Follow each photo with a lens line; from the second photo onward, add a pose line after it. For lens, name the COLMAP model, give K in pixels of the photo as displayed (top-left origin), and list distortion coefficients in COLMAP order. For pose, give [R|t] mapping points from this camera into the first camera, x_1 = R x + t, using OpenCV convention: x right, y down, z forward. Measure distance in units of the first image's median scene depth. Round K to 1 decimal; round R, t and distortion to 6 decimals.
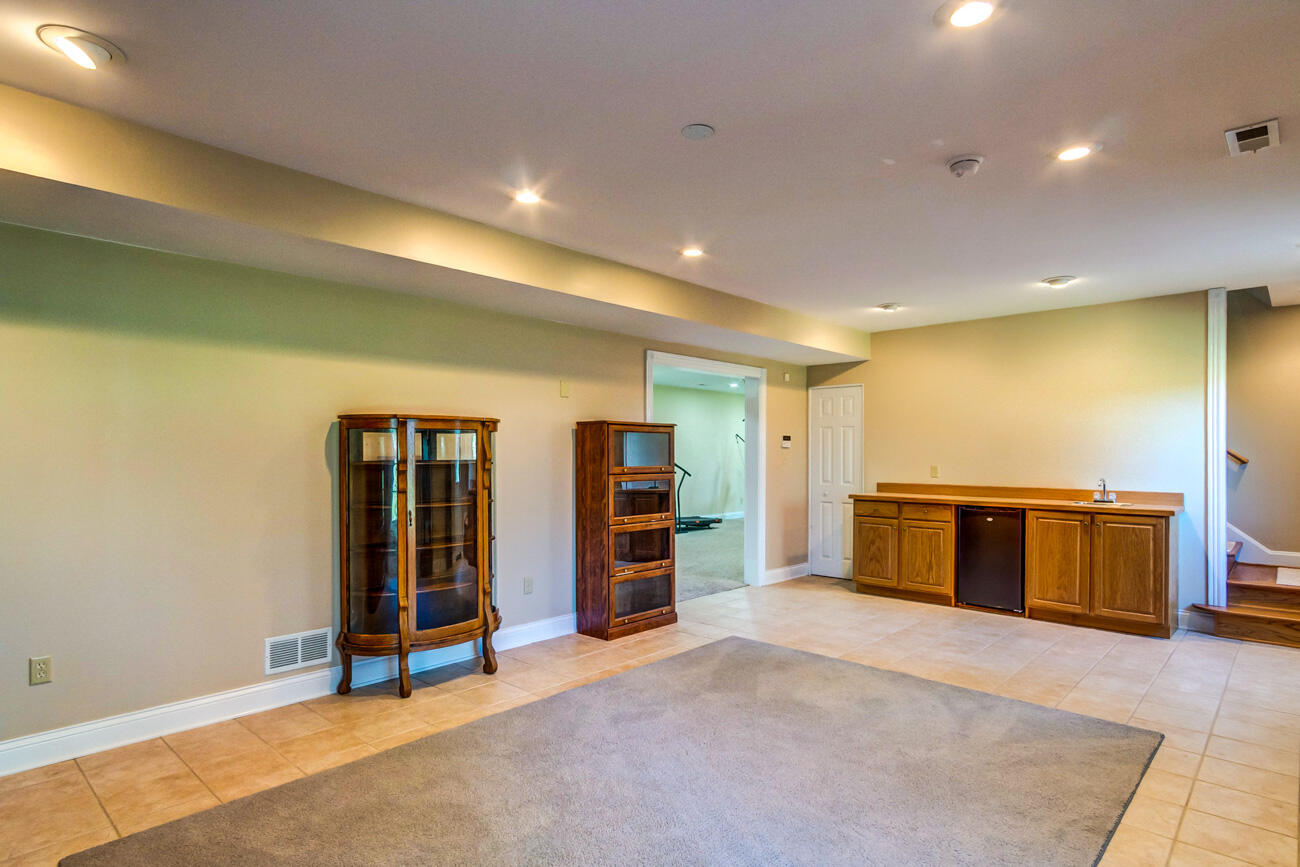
lens RADIAL K [[702.1, 0, 654.8], [0, 702.1, 444.8], [0, 0, 1]] dist [0.005239, 0.001752]
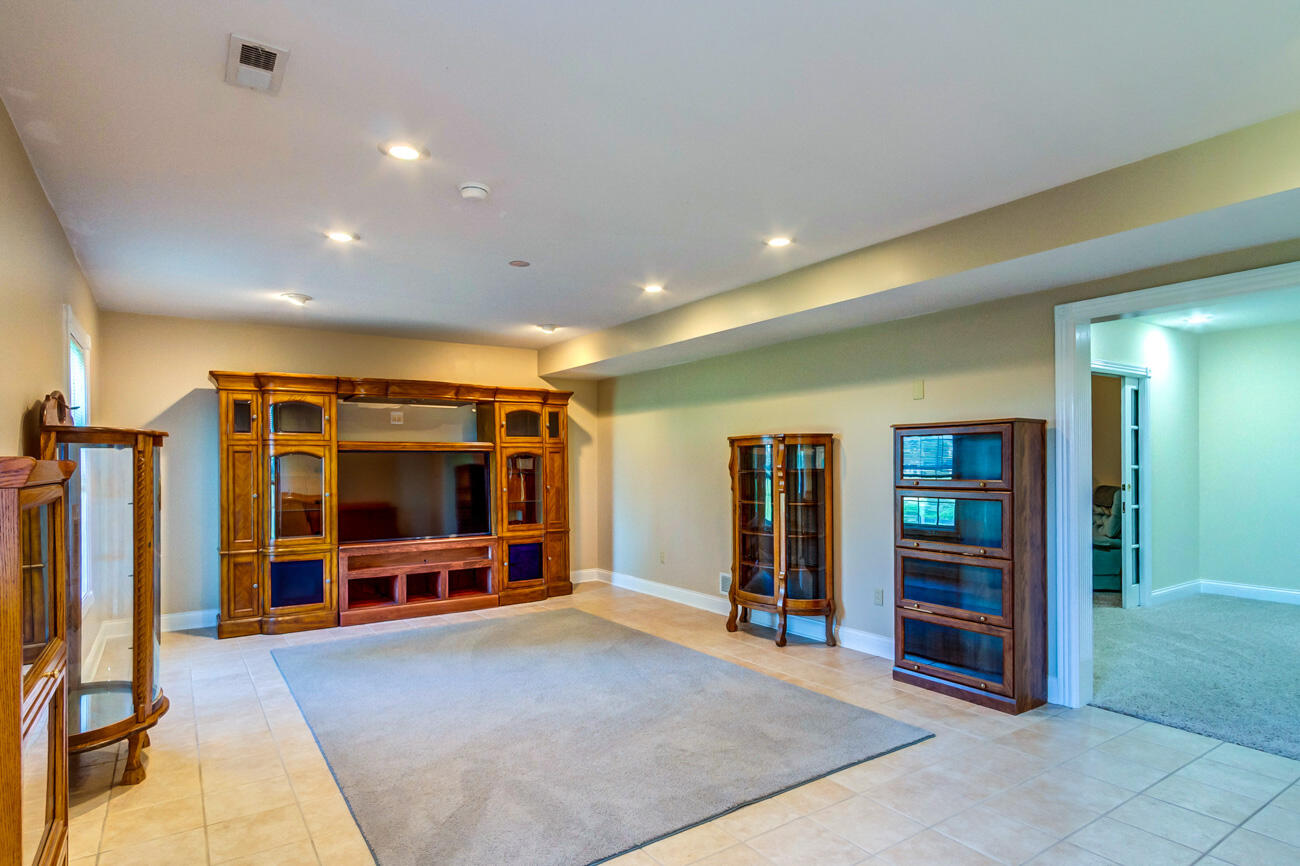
lens RADIAL K [[702.1, 0, 637.4], [0, 702.1, 466.2], [0, 0, 1]] dist [0.005239, 0.001752]
pose [[-0.235737, 0.004856, -0.971805, 0.777457], [0.018960, 0.999820, 0.000397, 0.008691], [0.971632, -0.018332, -0.235786, 0.820673]]
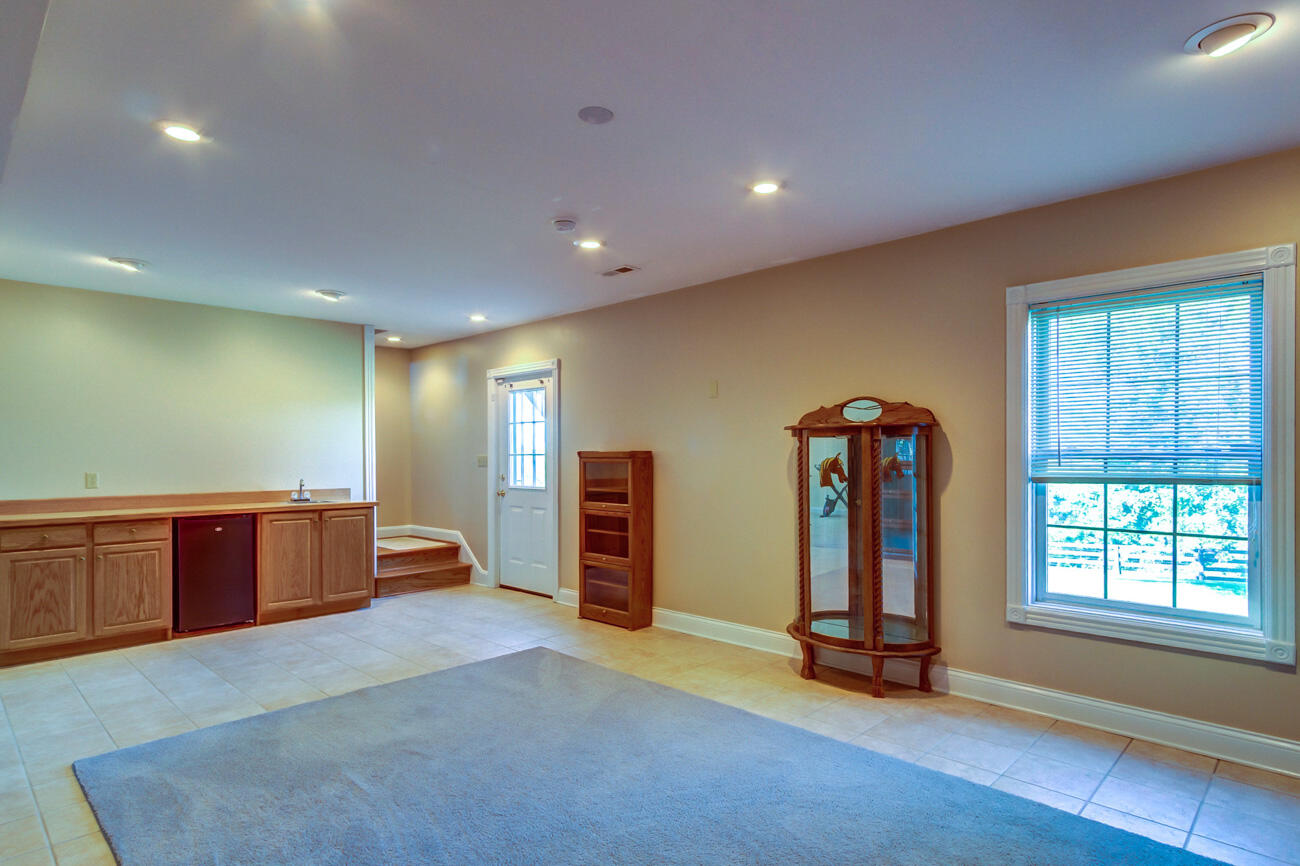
lens RADIAL K [[702.1, 0, 650.3], [0, 702.1, 453.7], [0, 0, 1]] dist [0.005239, 0.001752]
pose [[0.021428, -0.003362, 0.999765, -0.446509], [-0.006310, 0.999974, 0.003498, 0.002073], [-0.999750, -0.006384, 0.021407, 0.456409]]
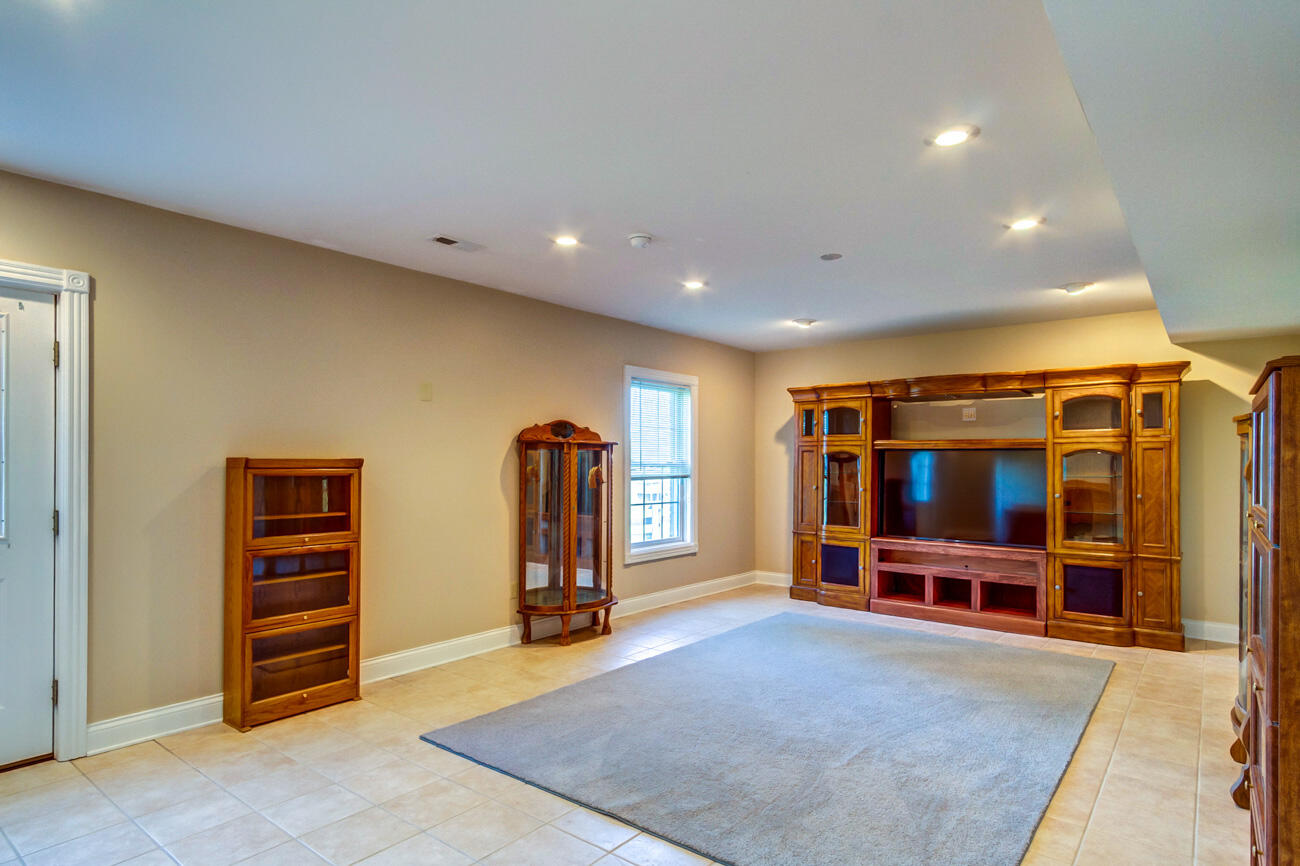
lens RADIAL K [[702.1, 0, 651.3], [0, 702.1, 459.2], [0, 0, 1]] dist [0.005239, 0.001752]
pose [[-0.997256, -0.005796, -0.073798, 0.285939], [-0.004647, 0.999865, -0.015735, 0.012560], [0.073880, -0.015348, -0.997149, 1.261822]]
